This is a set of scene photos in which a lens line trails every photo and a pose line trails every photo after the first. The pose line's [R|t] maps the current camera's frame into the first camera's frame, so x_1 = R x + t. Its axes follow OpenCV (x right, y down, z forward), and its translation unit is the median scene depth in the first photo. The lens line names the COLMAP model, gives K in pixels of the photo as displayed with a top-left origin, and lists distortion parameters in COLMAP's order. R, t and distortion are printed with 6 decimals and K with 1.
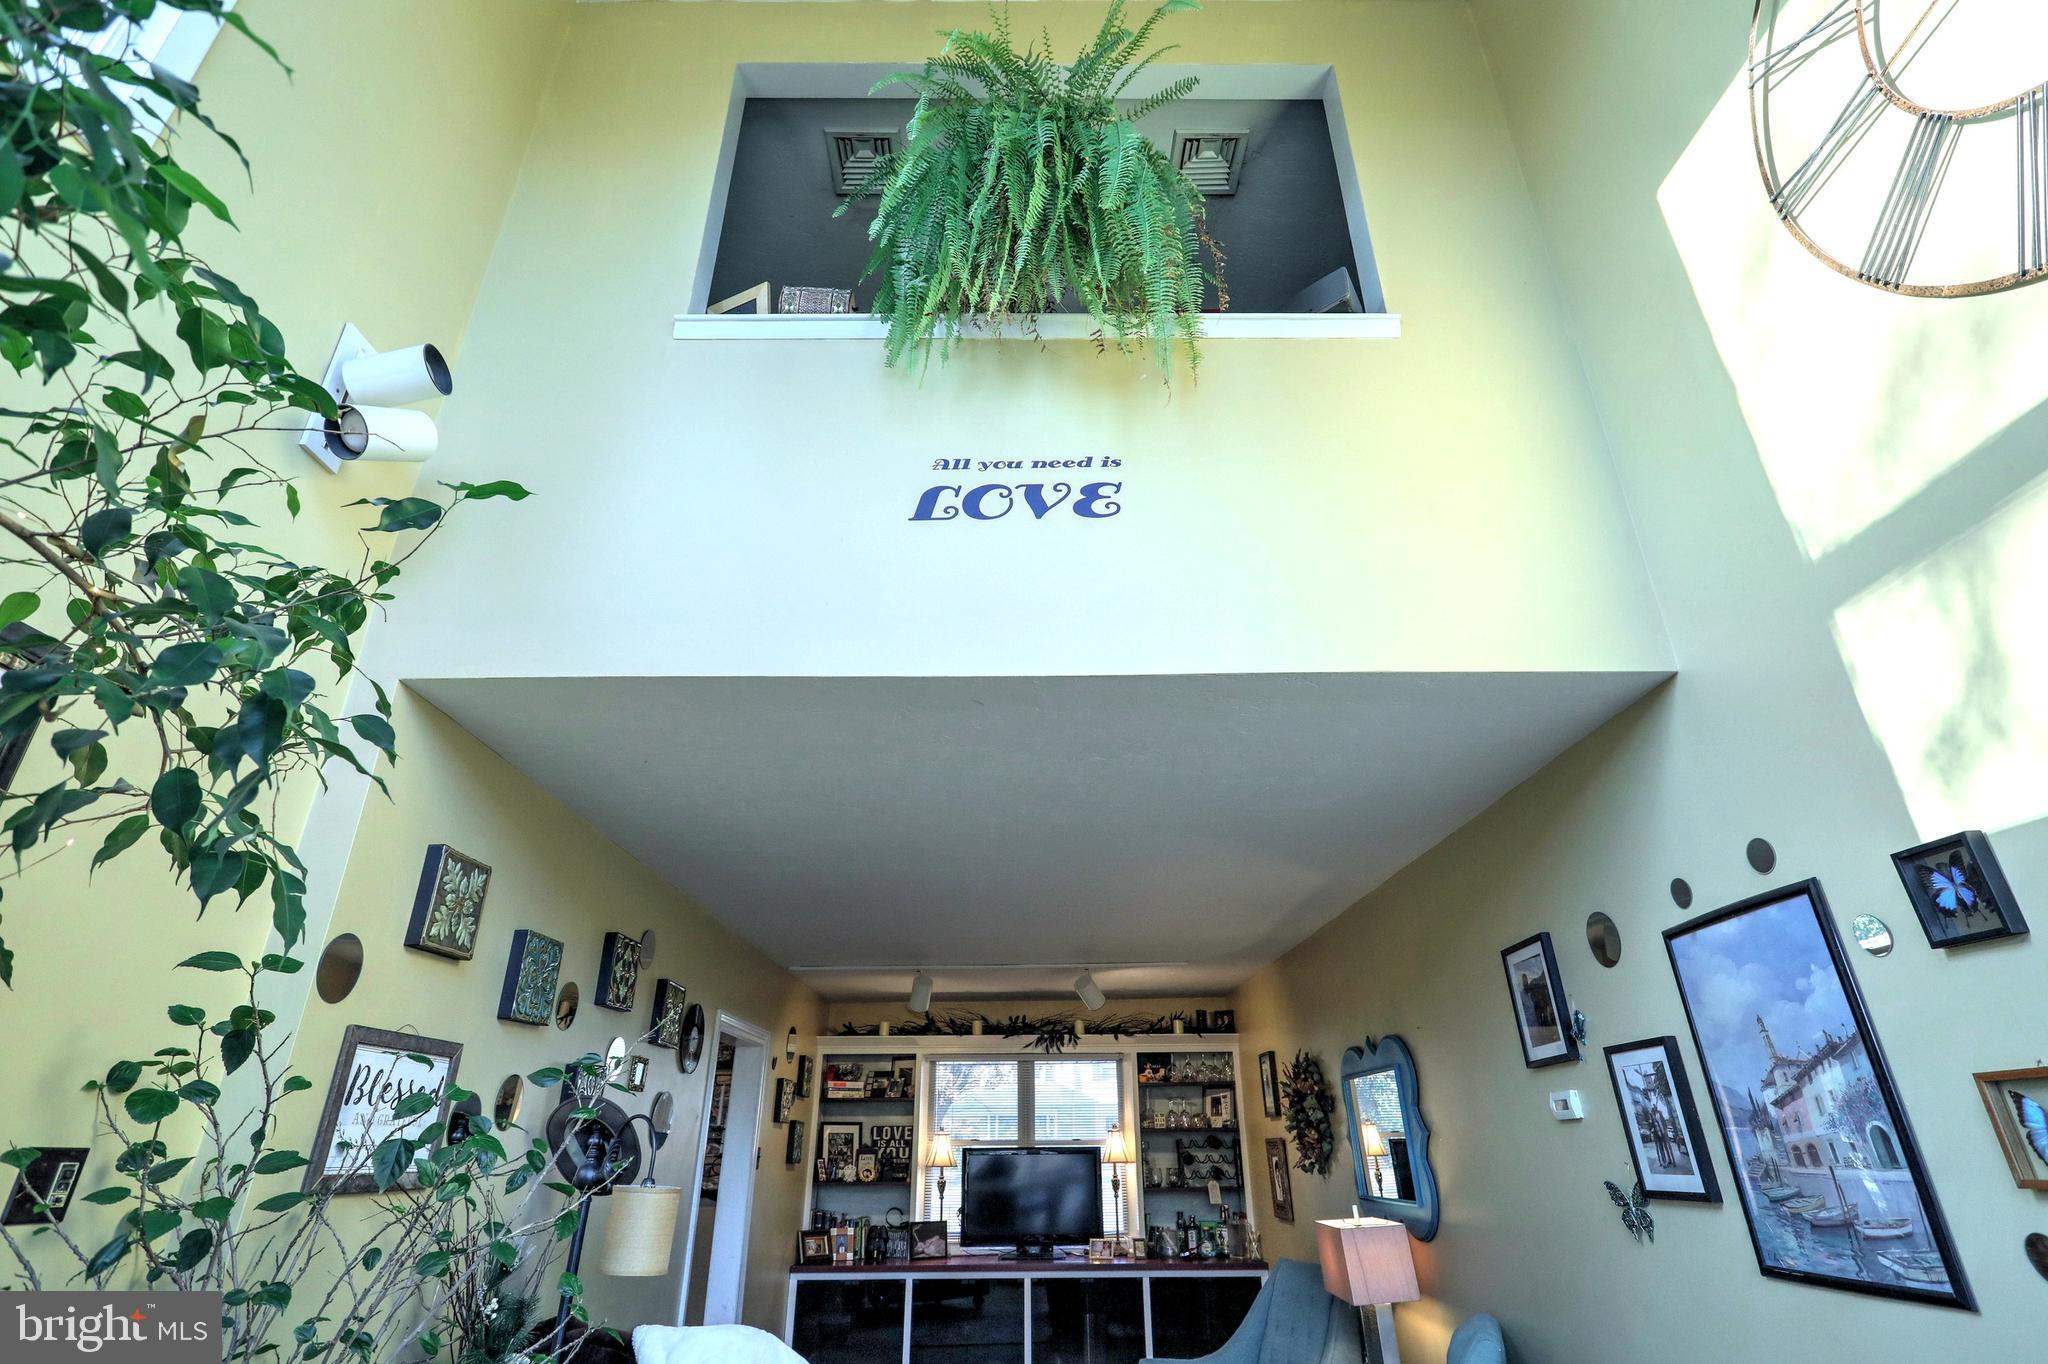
lens RADIAL K [[975.2, 0, 1027.0], [0, 975.2, 638.2], [0, 0, 1]] dist [0.001392, -0.000137]
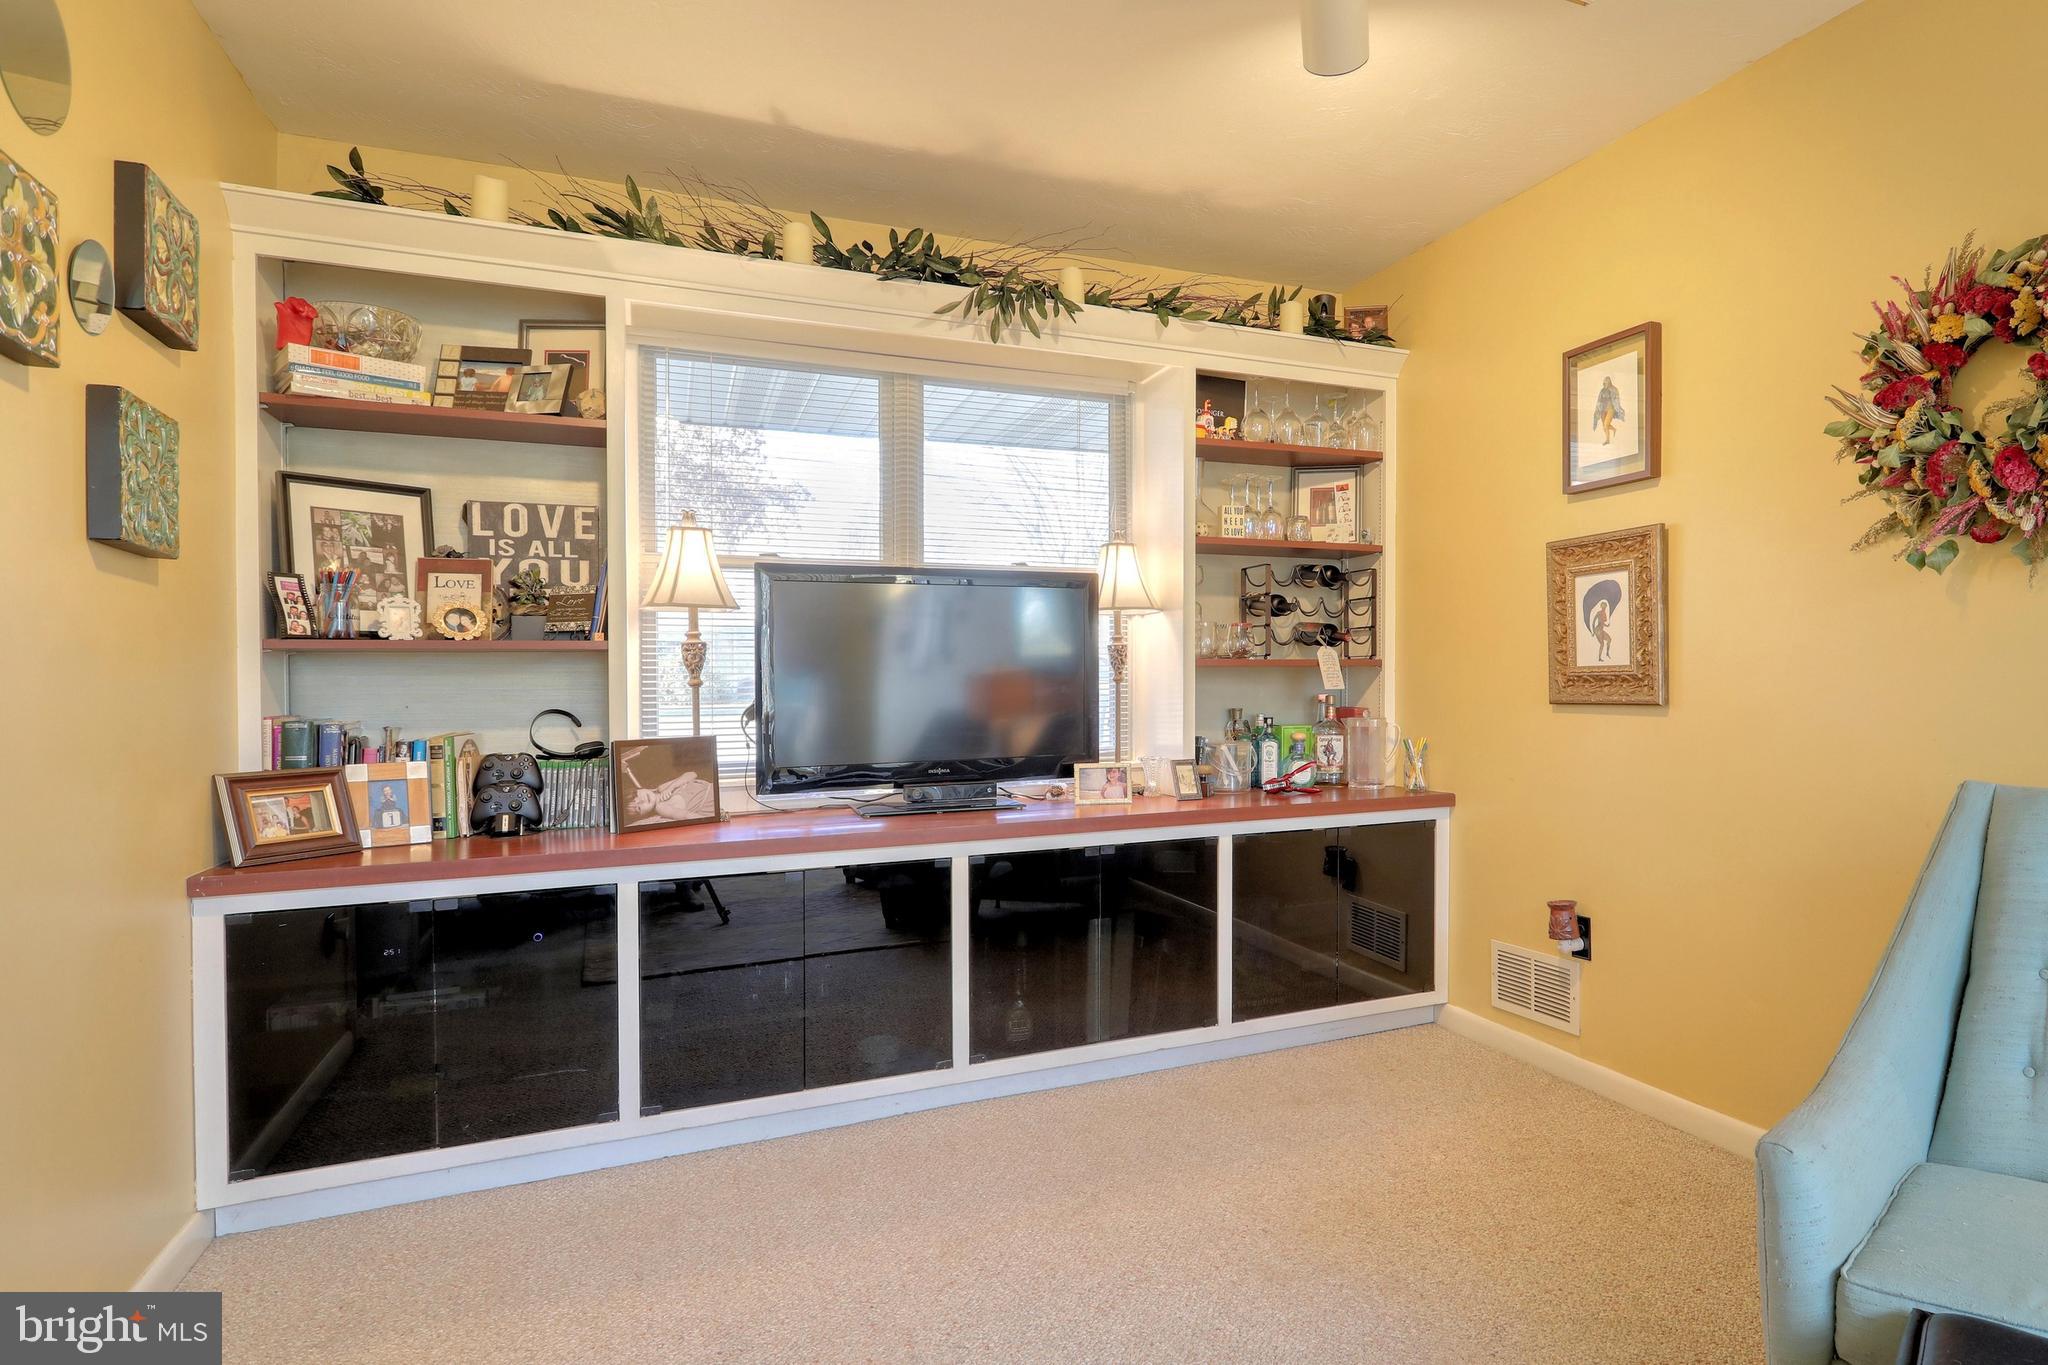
lens RADIAL K [[988.7, 0, 1024.0], [0, 988.7, 682.5], [0, 0, 1]] dist [-0.000691, -0.000058]
pose [[0.925885, -0.002961, 0.377793, -0.113103], [-0.168864, 0.891282, 0.420835, 0.393404], [-0.337966, -0.453440, 0.824725, 0.647561]]
